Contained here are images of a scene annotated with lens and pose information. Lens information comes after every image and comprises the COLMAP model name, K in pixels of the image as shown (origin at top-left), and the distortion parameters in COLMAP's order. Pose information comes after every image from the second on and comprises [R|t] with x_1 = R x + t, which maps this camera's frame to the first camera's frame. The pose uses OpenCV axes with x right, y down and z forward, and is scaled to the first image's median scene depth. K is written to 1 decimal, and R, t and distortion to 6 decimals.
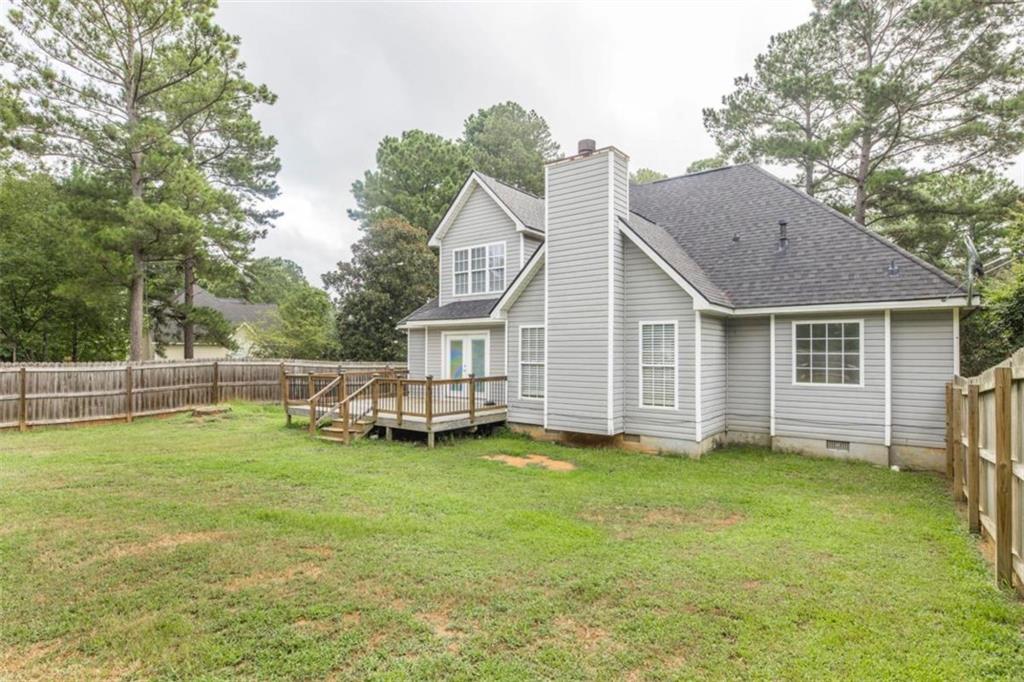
lens RADIAL K [[535.4, 0, 503.5], [0, 535.4, 348.6], [0, 0, 1]] dist [-0.003437, 0.000439]
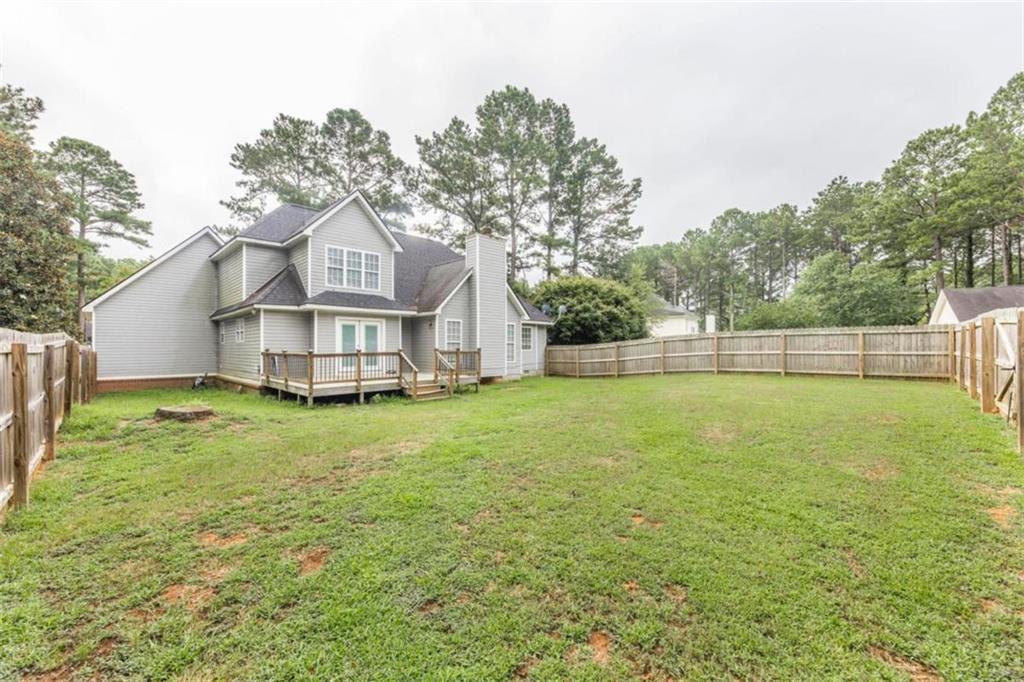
lens RADIAL K [[414.2, 0, 510.6], [0, 414.2, 343.2], [0, 0, 1]] dist [0.001544, 0.000236]
pose [[0.135297, 0.004754, 0.990794, -1.088922], [-0.009080, 0.999952, -0.003558, 0.030426], [-0.990763, -0.008515, 0.135334, 0.572355]]
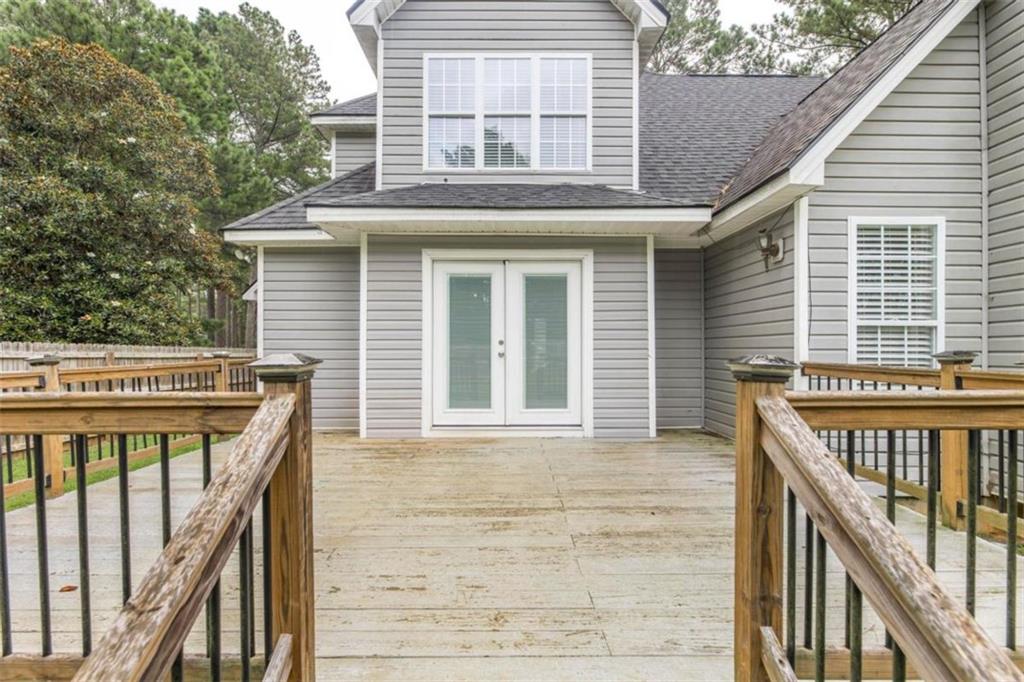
lens RADIAL K [[455.3, 0, 506.6], [0, 455.3, 349.4], [0, 0, 1]] dist [-0.004671, 0.000086]
pose [[0.789538, 0.004514, 0.613686, -0.297922], [-0.007580, 0.999968, 0.002398, 0.040401], [-0.613655, -0.006545, 0.789547, 0.819813]]
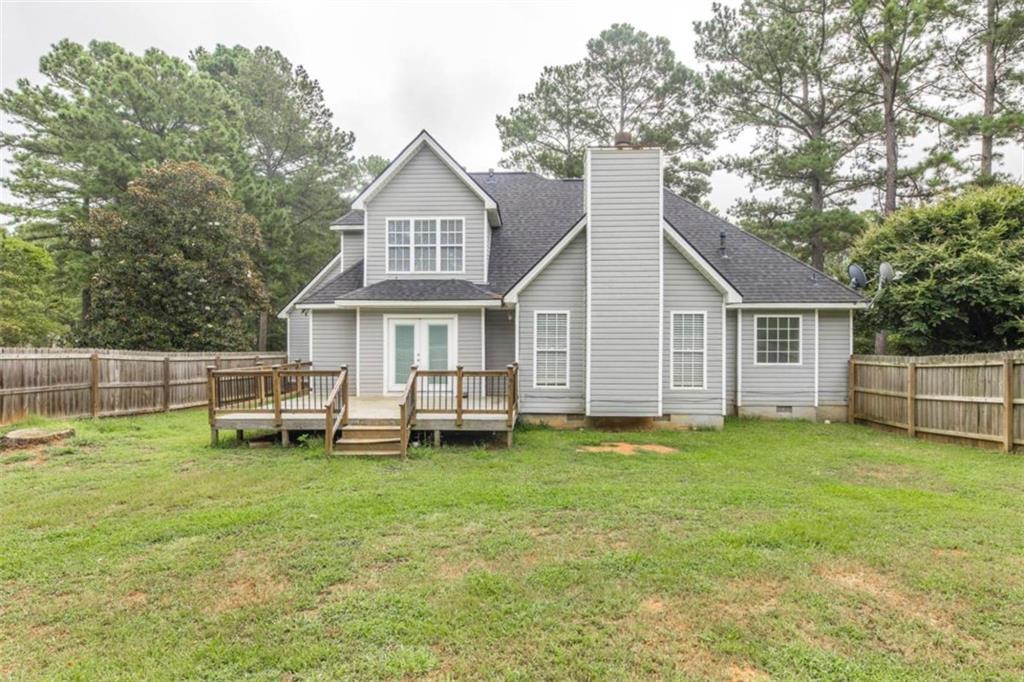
lens RADIAL K [[535.4, 0, 512.1], [0, 535.4, 338.4], [0, 0, 1]] dist [-0.003437, 0.000439]
pose [[0.810784, 0.004288, 0.585330, -0.505016], [-0.004743, 0.999988, -0.000757, 0.006365], [-0.585327, -0.002162, 0.810795, 0.232337]]
